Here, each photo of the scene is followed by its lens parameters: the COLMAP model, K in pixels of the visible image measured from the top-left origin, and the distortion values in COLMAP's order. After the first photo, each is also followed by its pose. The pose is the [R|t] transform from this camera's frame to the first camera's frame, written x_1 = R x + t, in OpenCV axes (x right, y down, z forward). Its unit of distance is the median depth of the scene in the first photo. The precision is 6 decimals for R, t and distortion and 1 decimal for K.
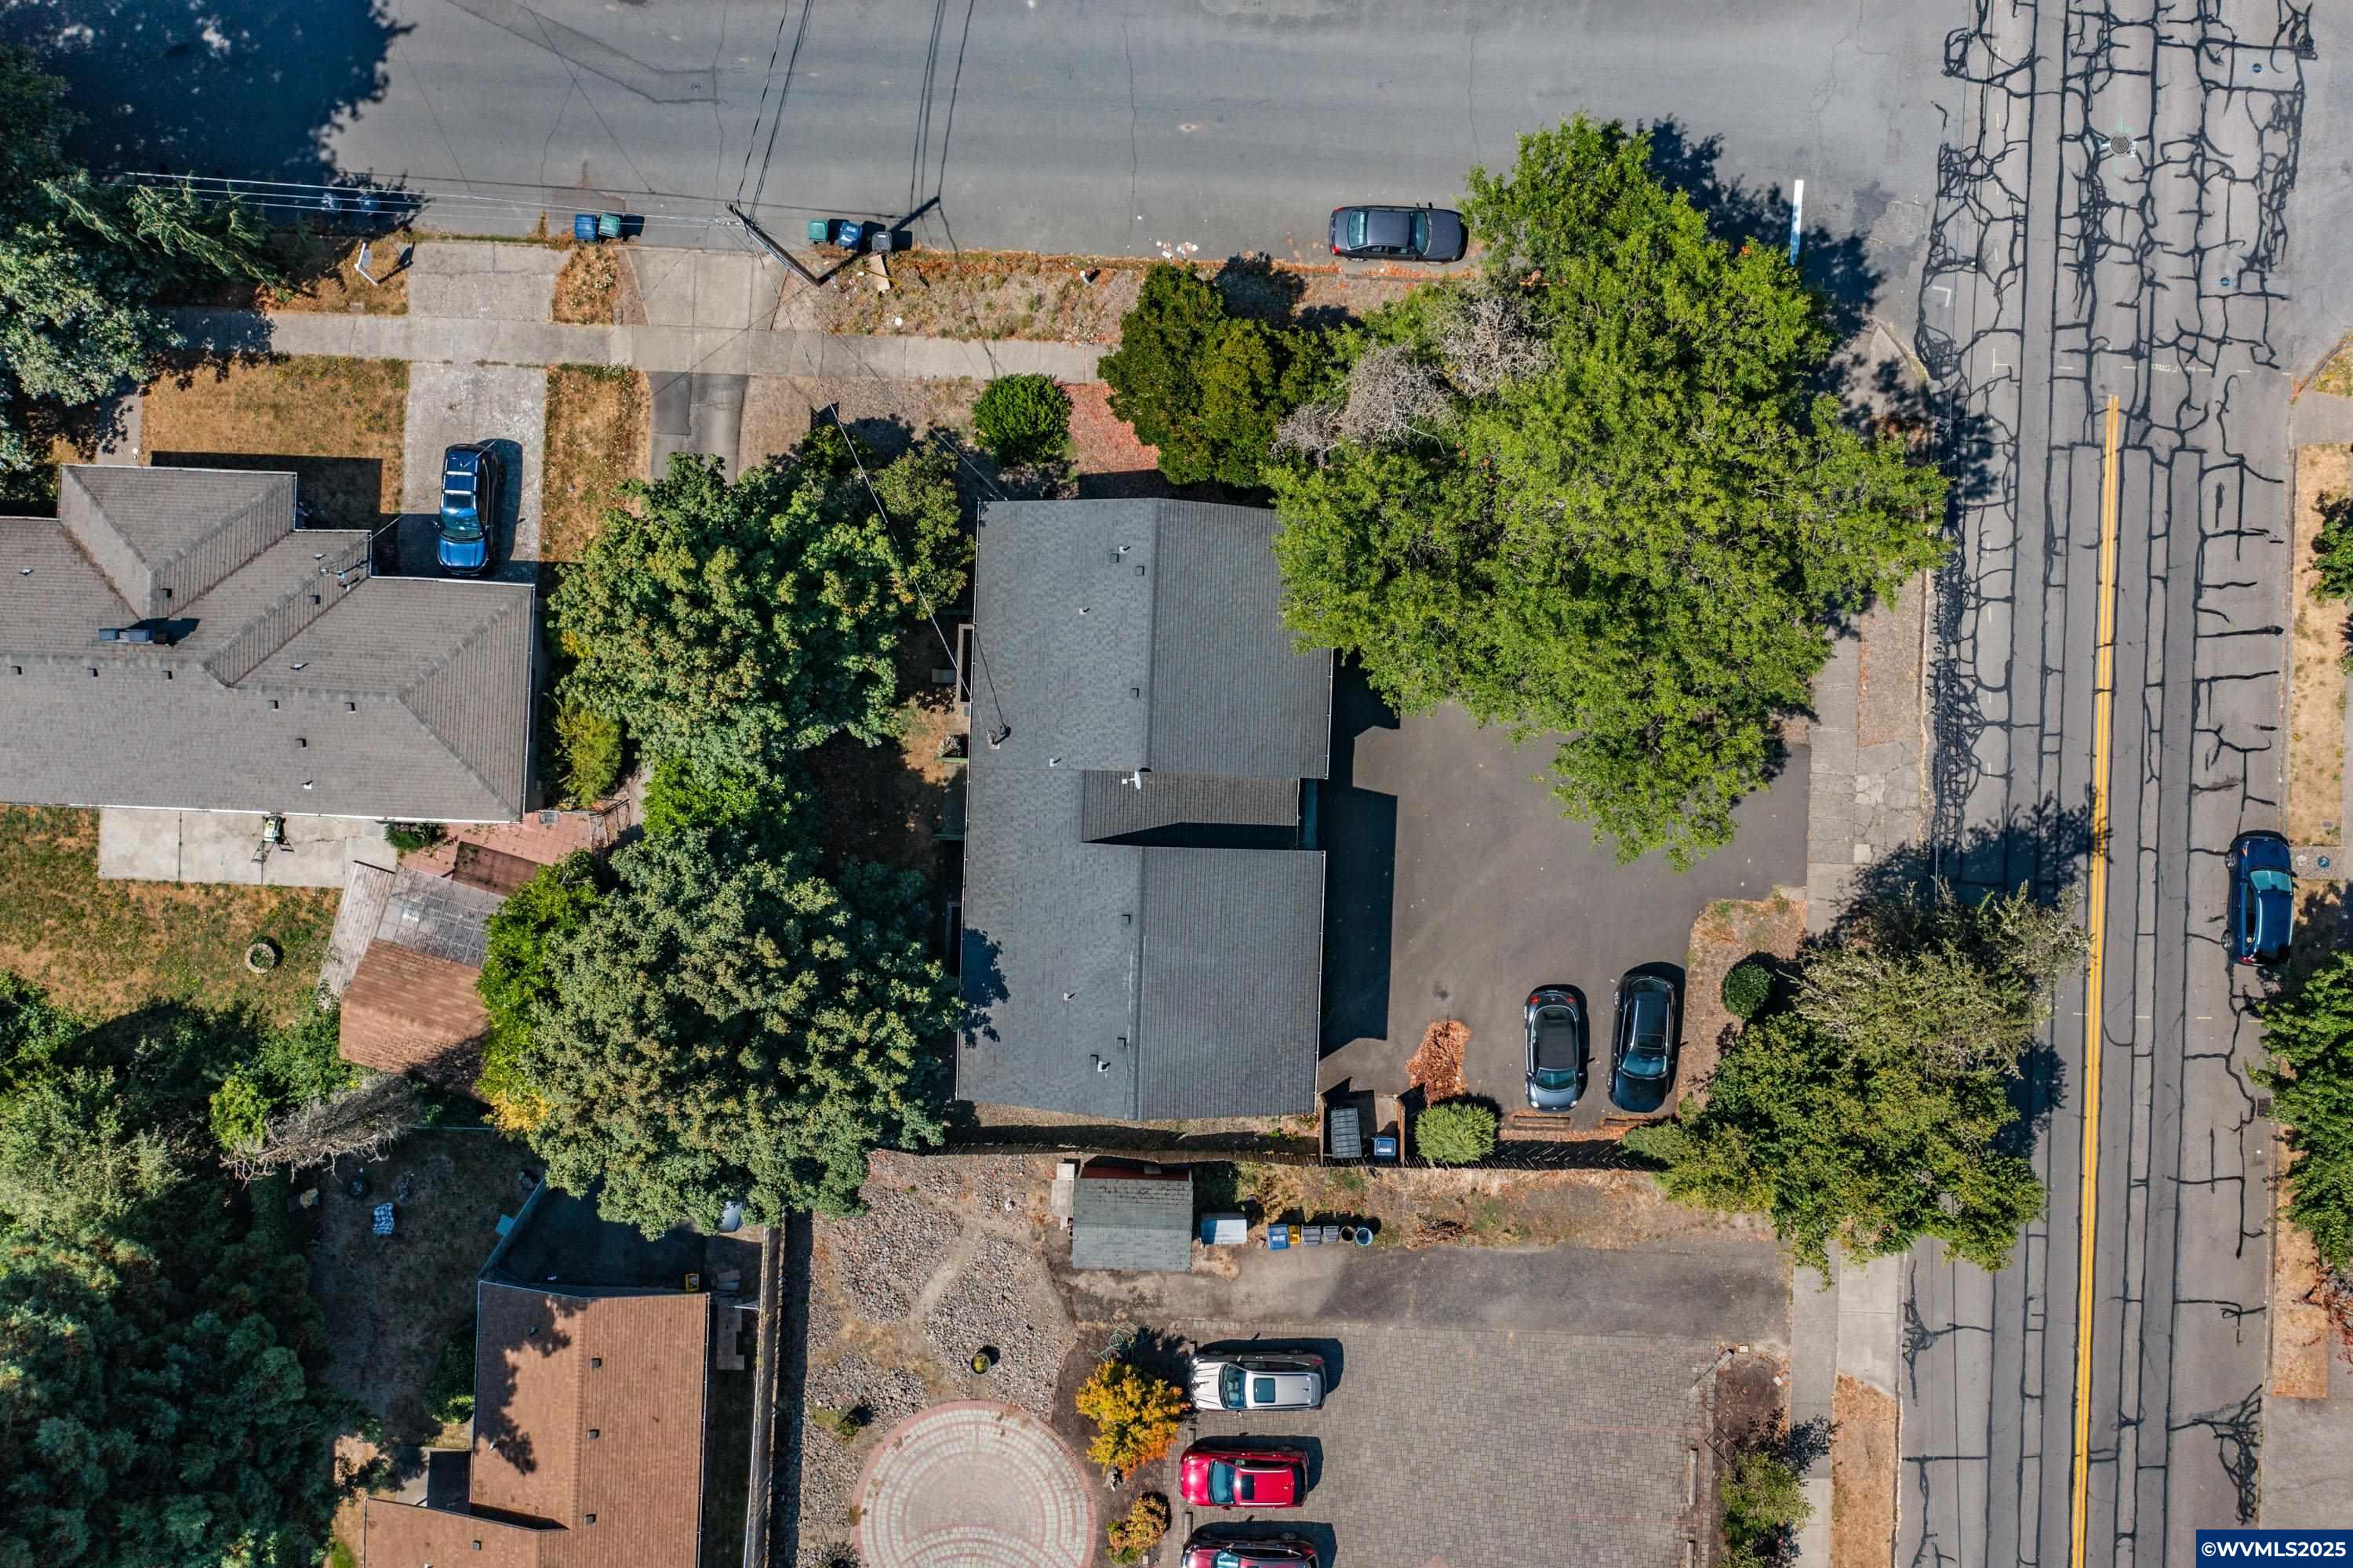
lens RADIAL K [[1856.8, 0, 1176.5], [0, 1856.8, 784.0], [0, 0, 1]] dist [-0.003301, -0.000151]
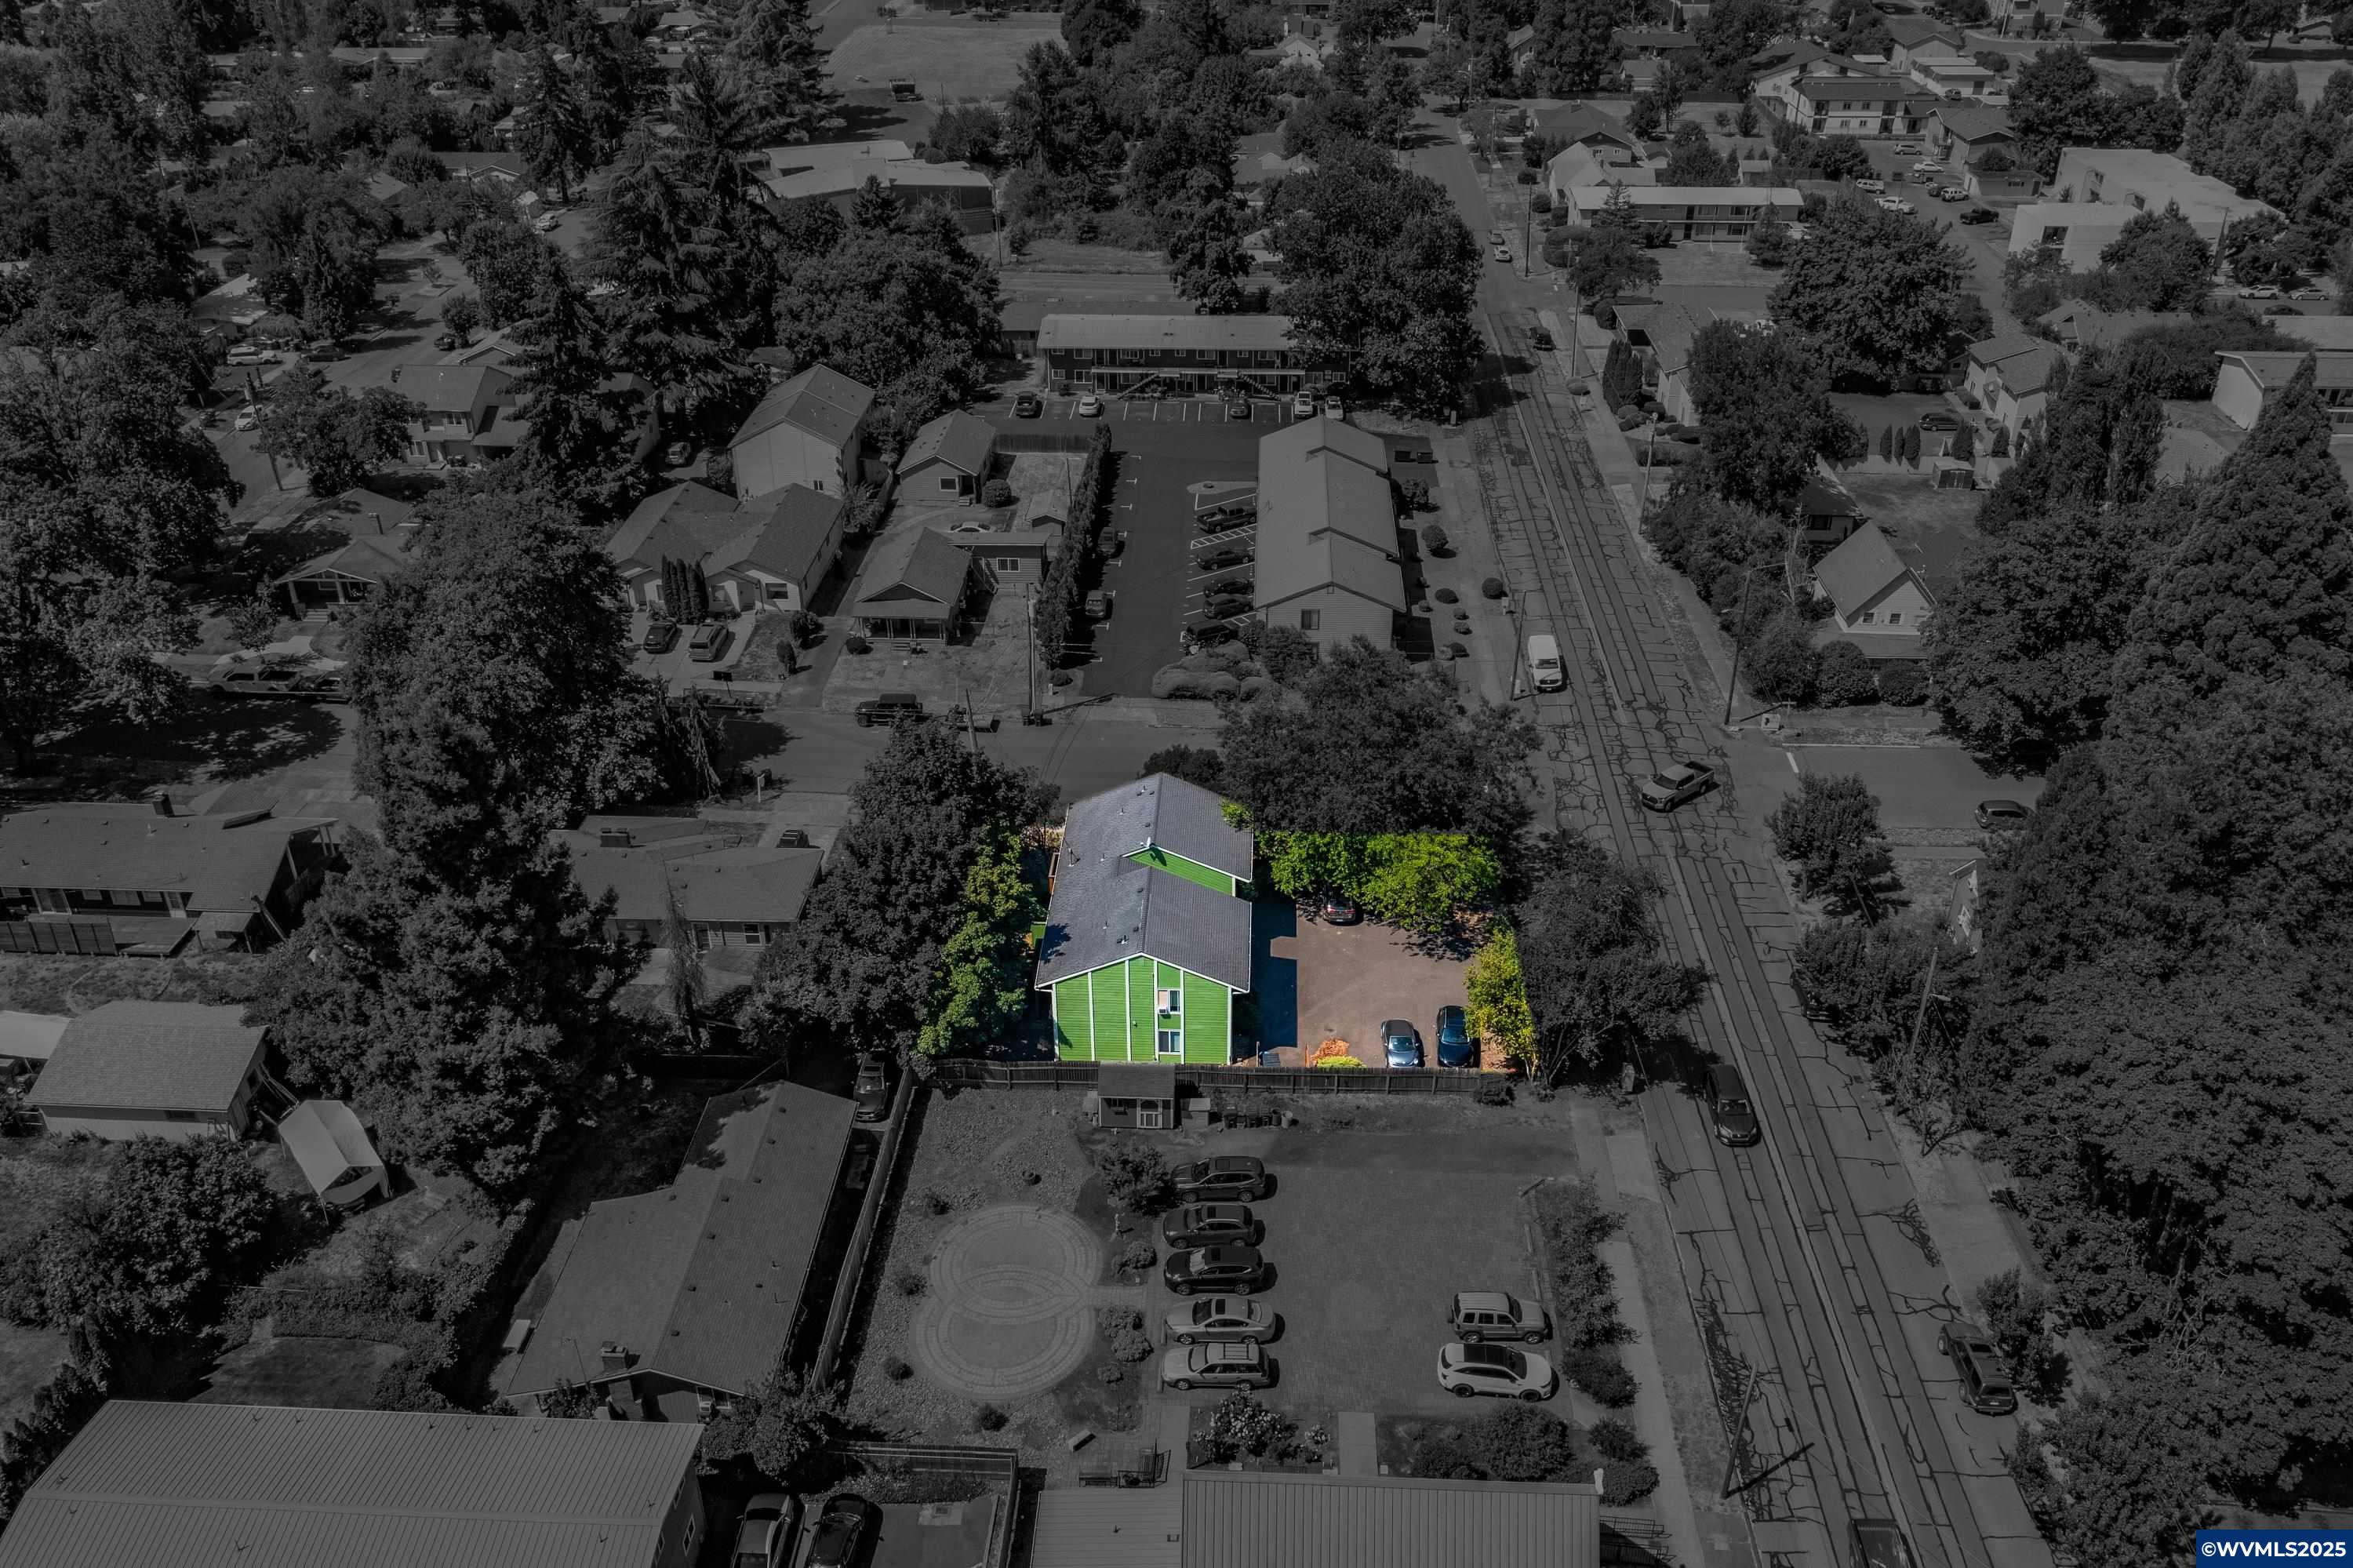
lens RADIAL K [[1856.8, 0, 1176.5], [0, 1856.8, 784.0], [0, 0, 1]] dist [-0.003301, -0.000151]
pose [[0.999850, 0.017326, 0.000185, 0.005079], [-0.008653, 0.508513, -0.861011, 1.403354], [-0.015012, 0.860880, 0.508587, -0.006420]]
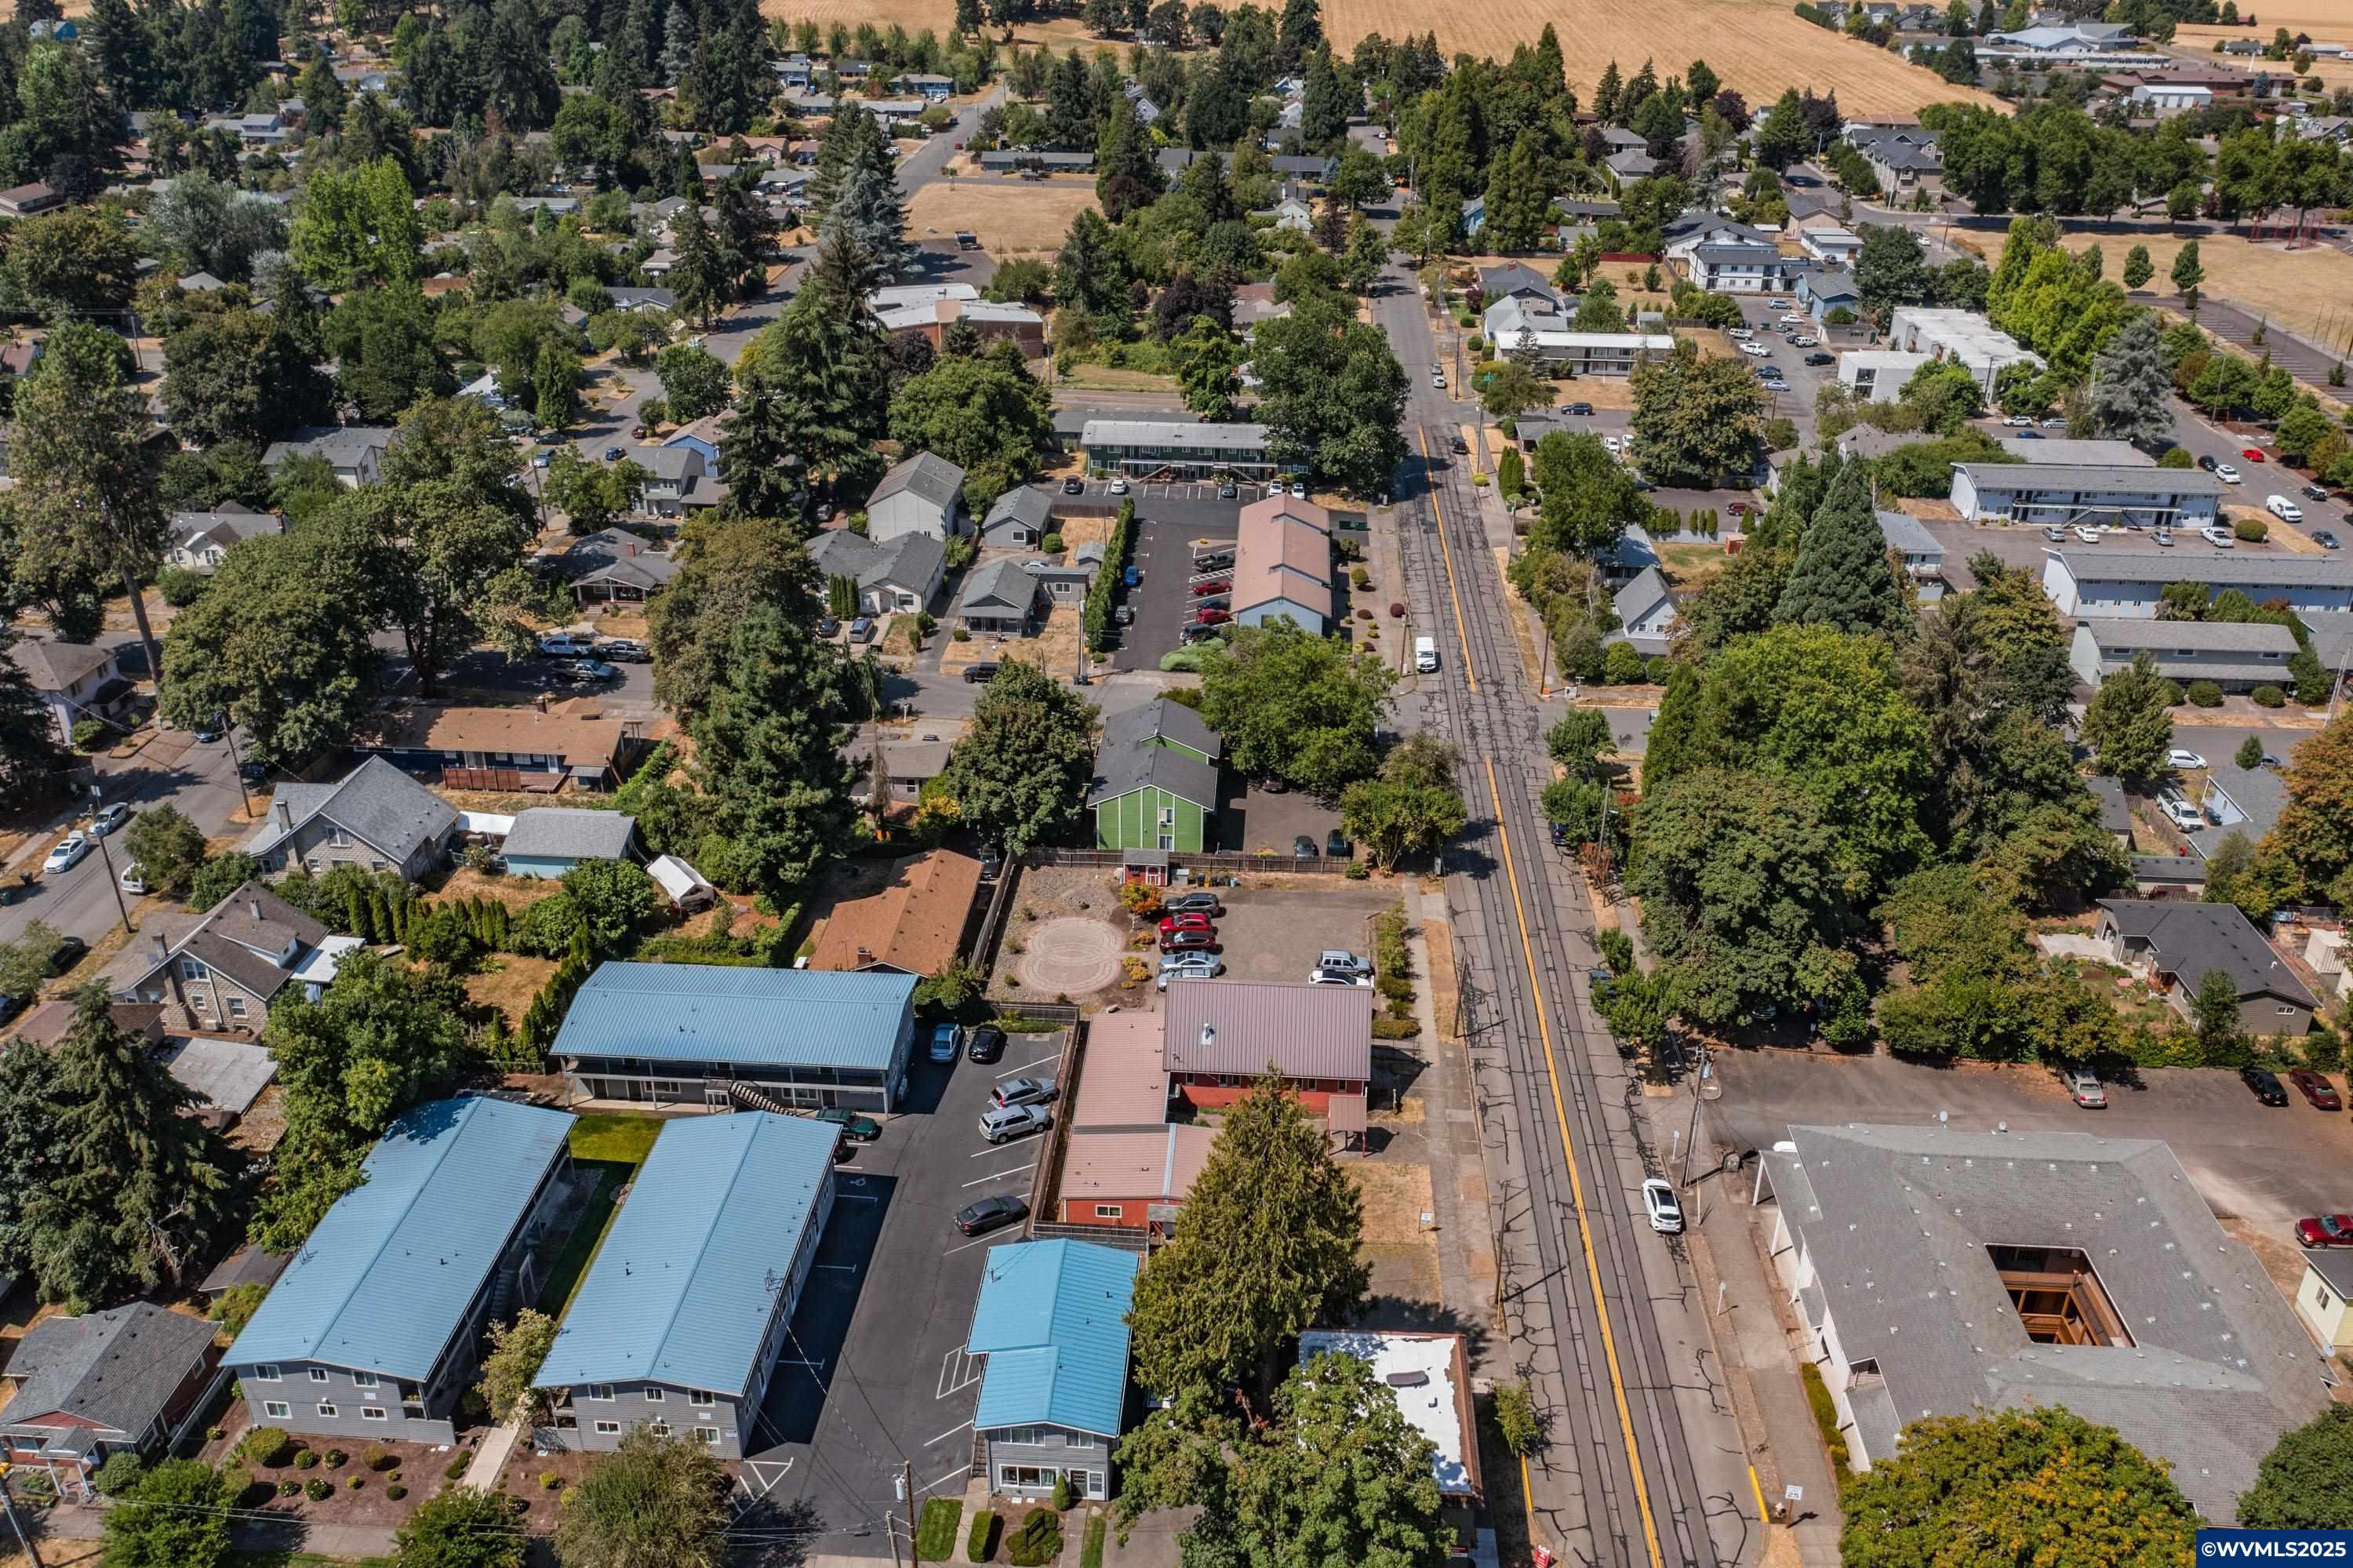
lens RADIAL K [[1856.8, 0, 1176.5], [0, 1856.8, 784.0], [0, 0, 1]] dist [-0.003301, -0.000151]
pose [[0.999305, 0.036755, -0.006152, 0.031401], [-0.022203, 0.454638, -0.890400, 2.467335], [-0.029930, 0.889918, 0.455138, -0.291831]]
